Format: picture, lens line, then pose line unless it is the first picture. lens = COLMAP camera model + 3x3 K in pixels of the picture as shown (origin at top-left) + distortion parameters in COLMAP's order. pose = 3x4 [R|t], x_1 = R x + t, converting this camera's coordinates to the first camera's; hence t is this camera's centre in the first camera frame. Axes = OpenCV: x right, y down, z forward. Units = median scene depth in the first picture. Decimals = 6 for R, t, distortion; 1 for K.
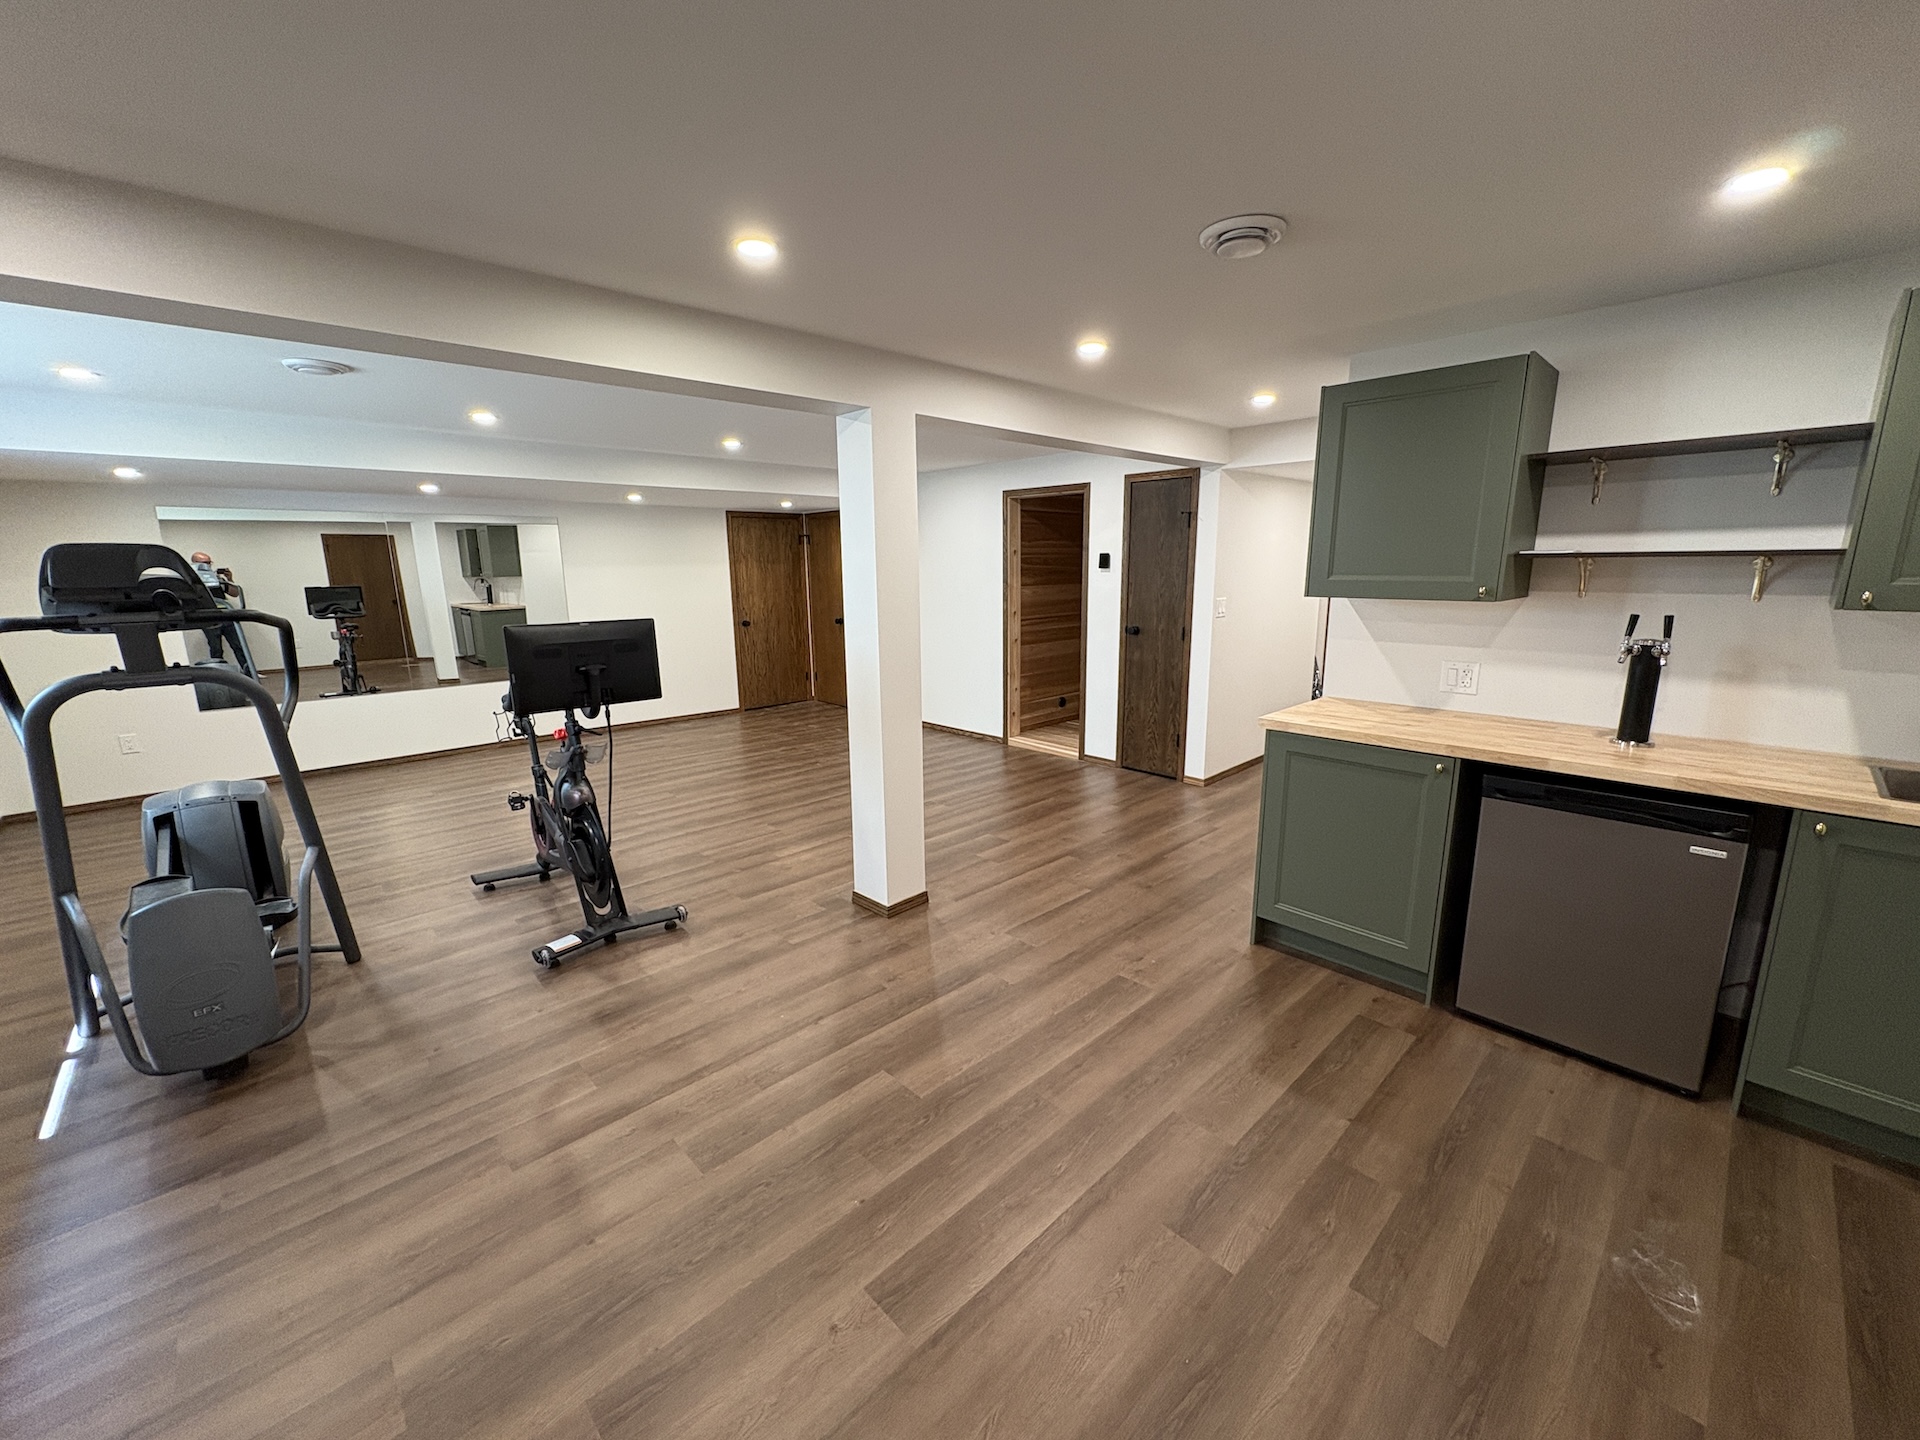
lens RADIAL K [[763.8, 0, 952.6], [0, 763.8, 711.8], [0, 0, 1]] dist [-0.003133, -0.000215]
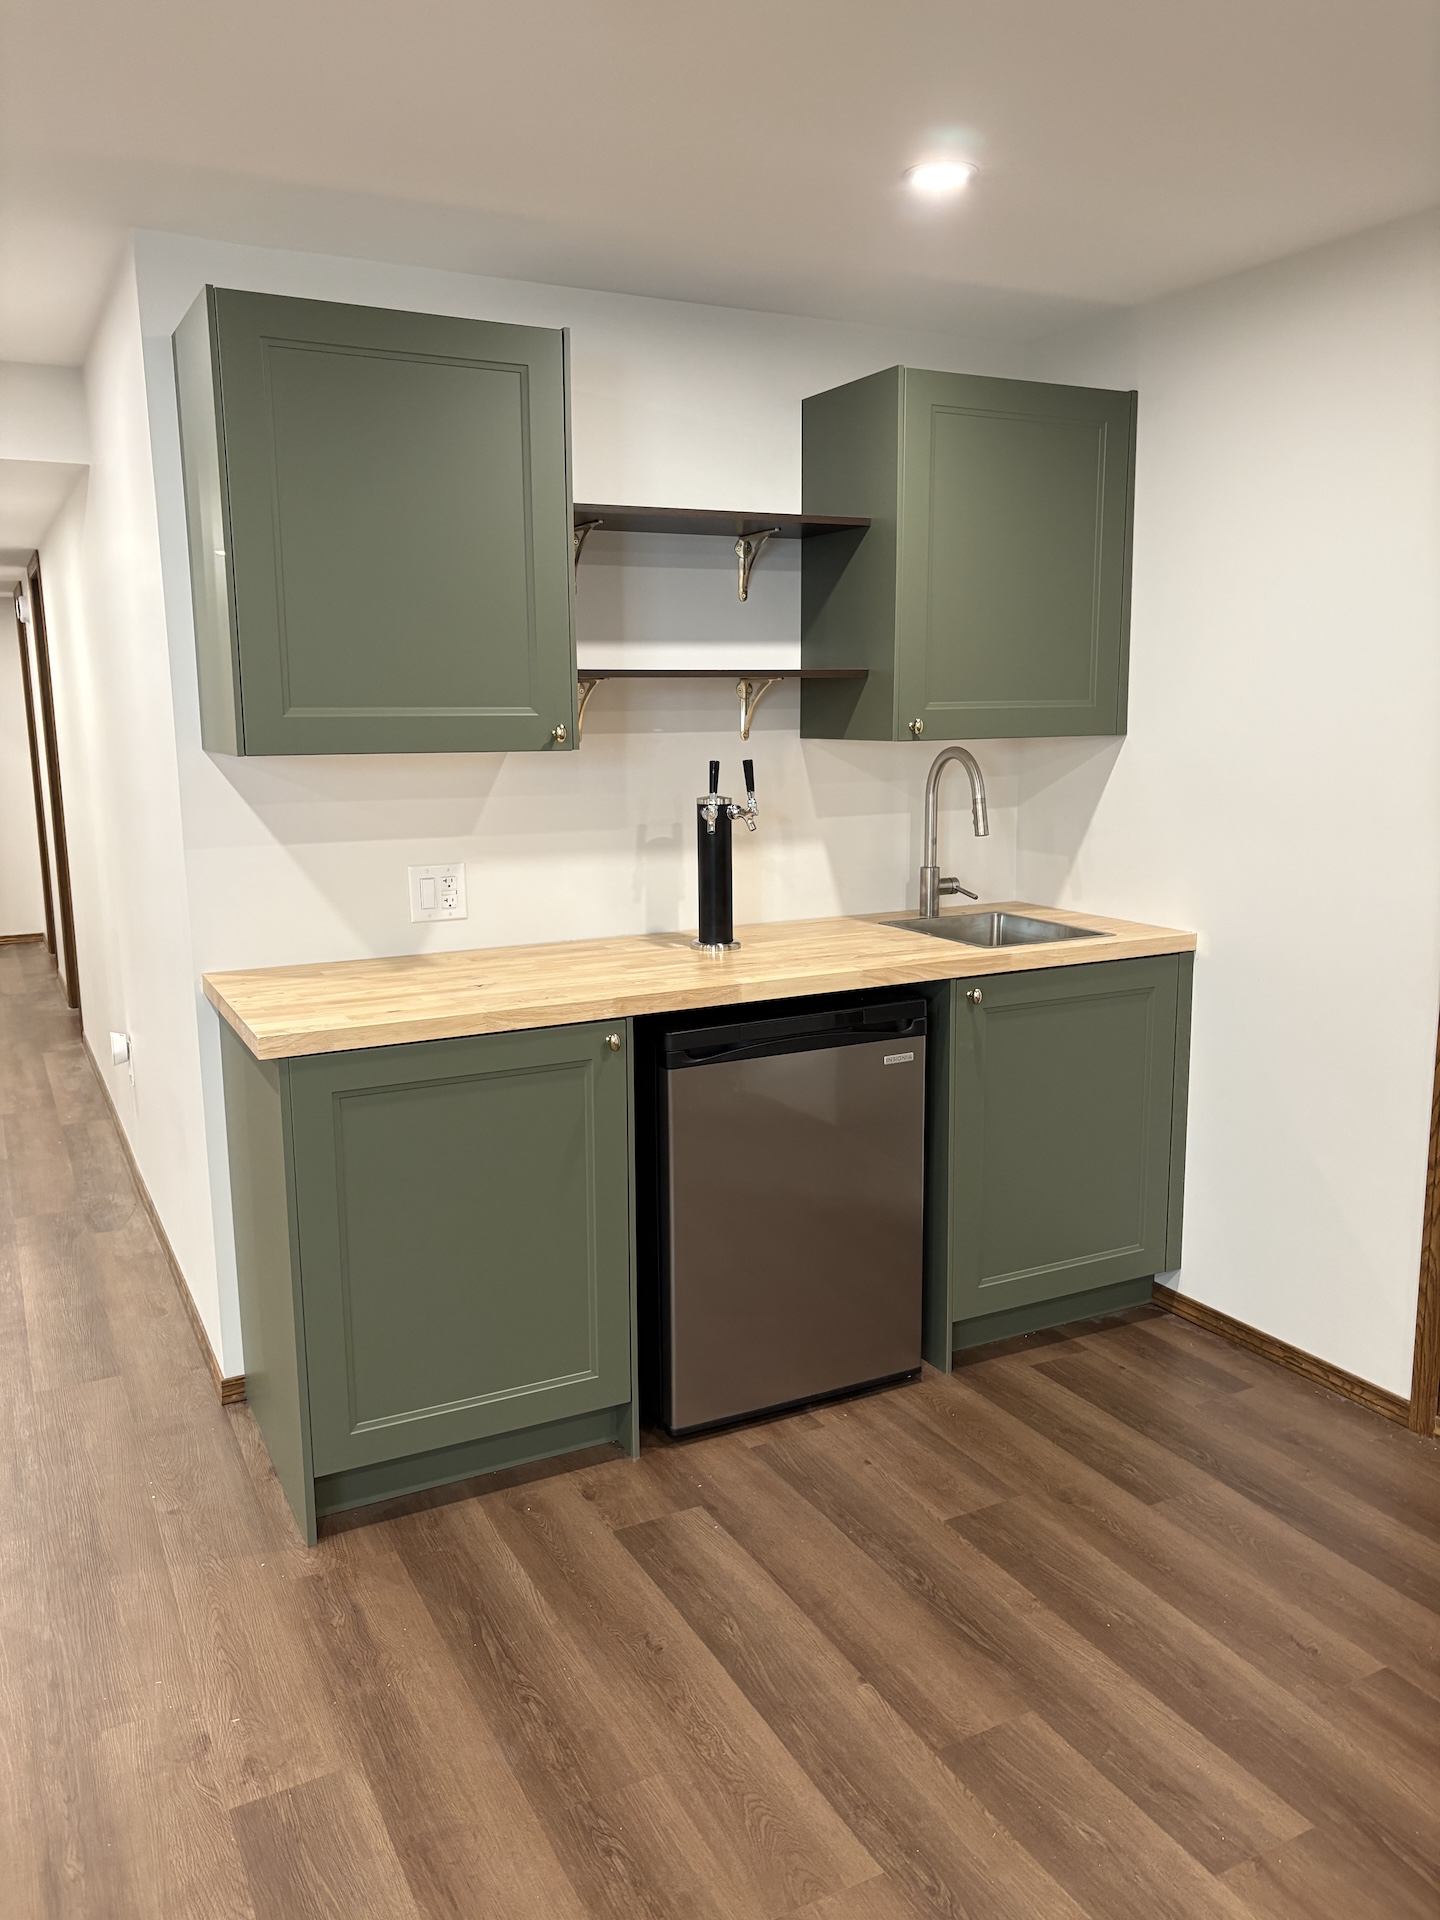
lens RADIAL K [[1448.2, 0, 718.2], [0, 1448.2, 963.1], [0, 0, 1]] dist [0.012603, -0.005575]
pose [[0.273606, -0.160564, 0.948345, -0.328798], [0.190934, 0.975413, 0.110061, -0.081086], [-0.942700, 0.150958, 0.297536, 0.561055]]
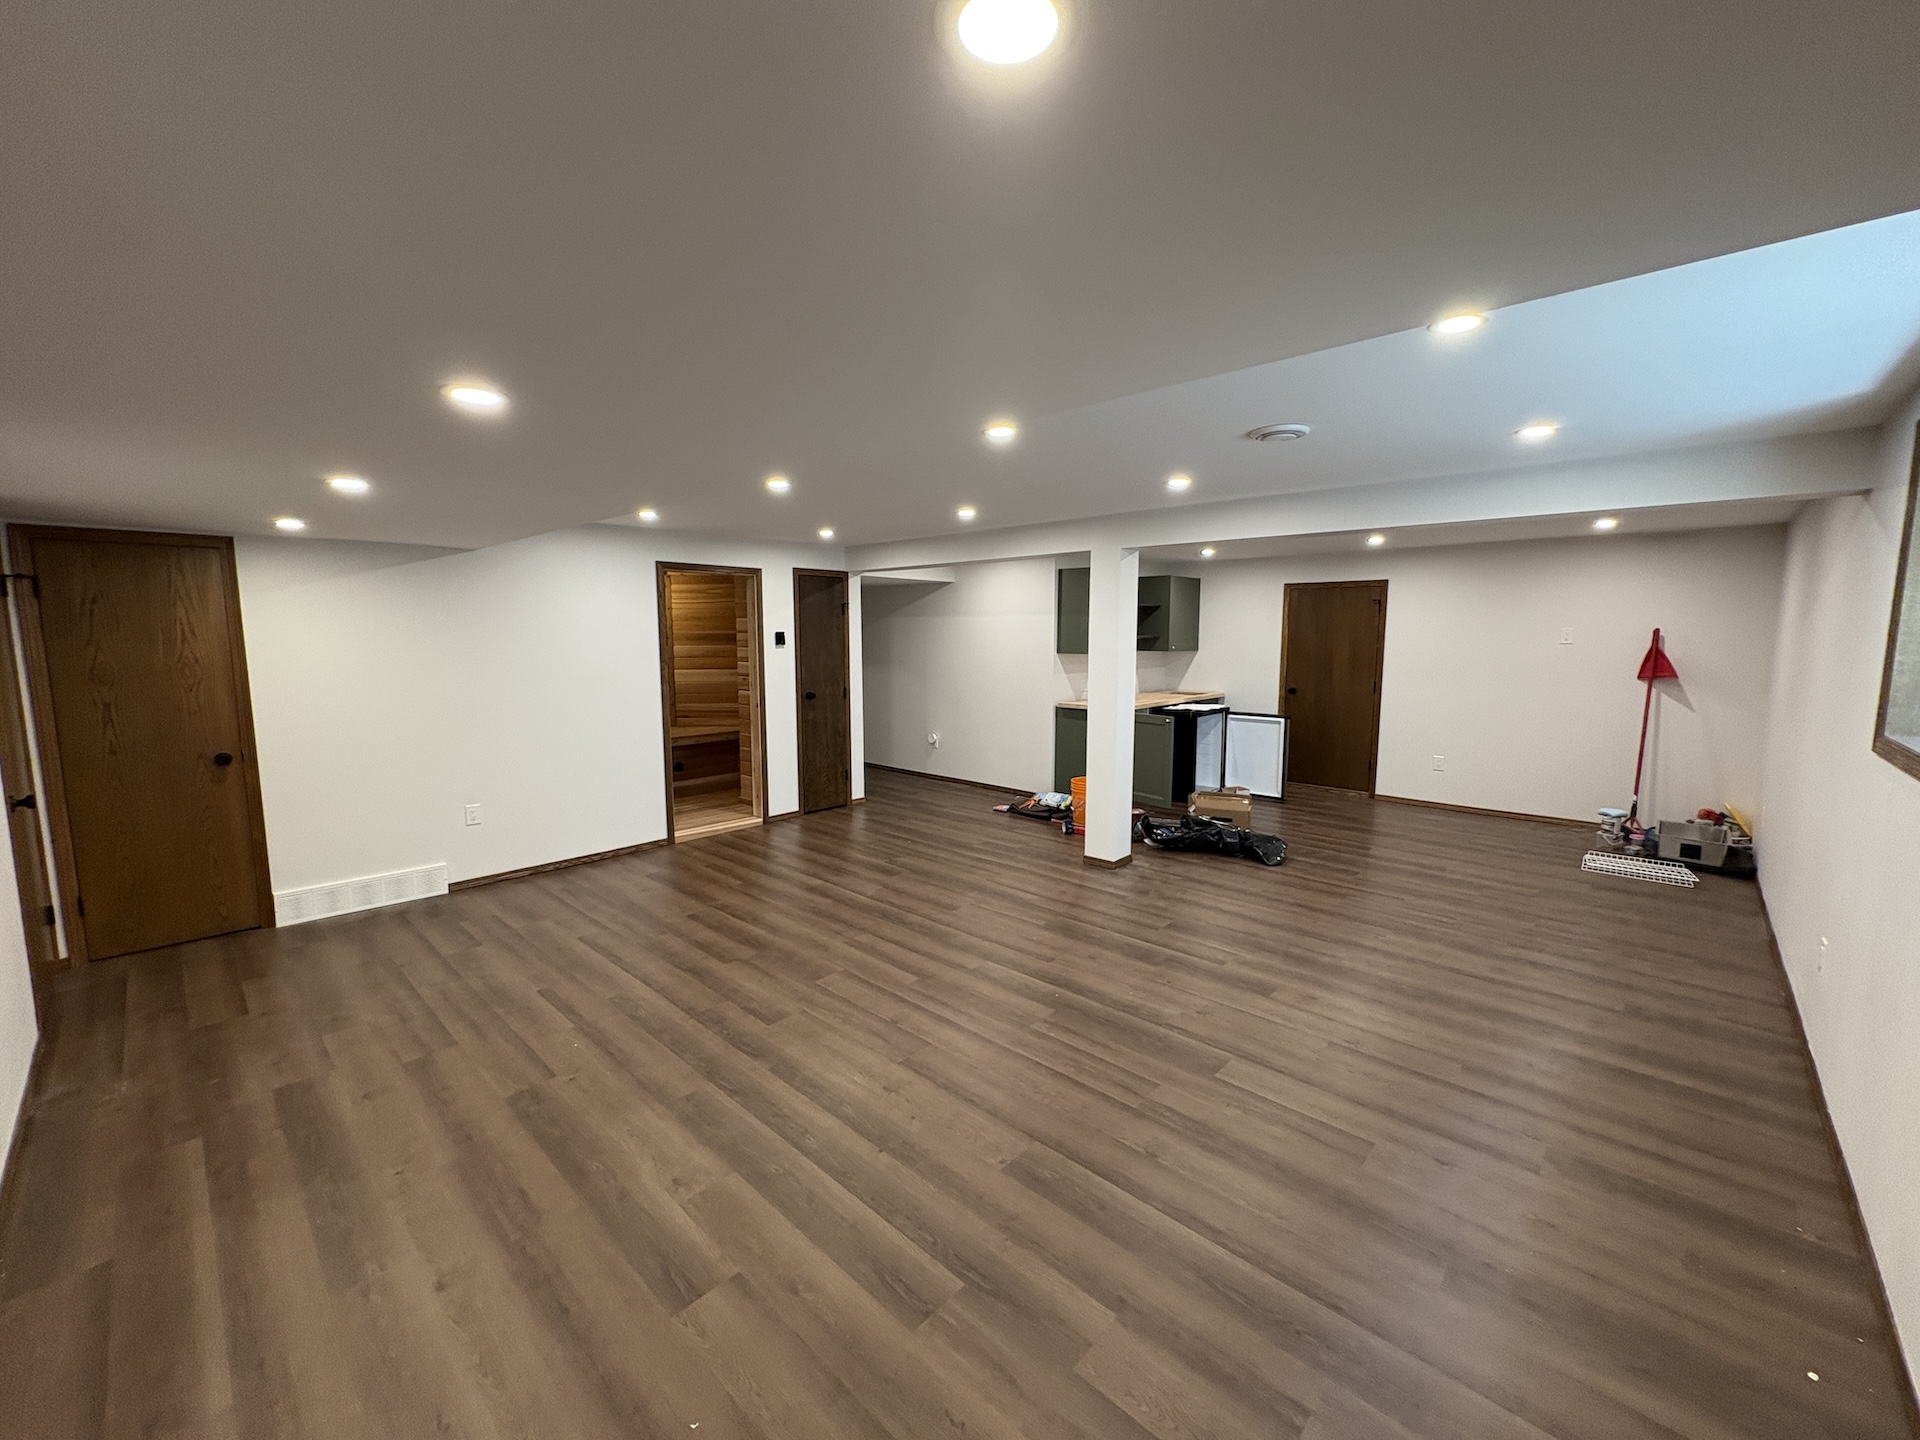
lens RADIAL K [[763.8, 0, 953.5], [0, 763.8, 725.2], [0, 0, 1]] dist [-0.003133, -0.000215]
pose [[-0.062705, -0.107487, 0.992227, -2.047037], [0.191441, 0.974426, 0.117657, -0.333877], [-0.979499, 0.197331, -0.040524, 1.752151]]
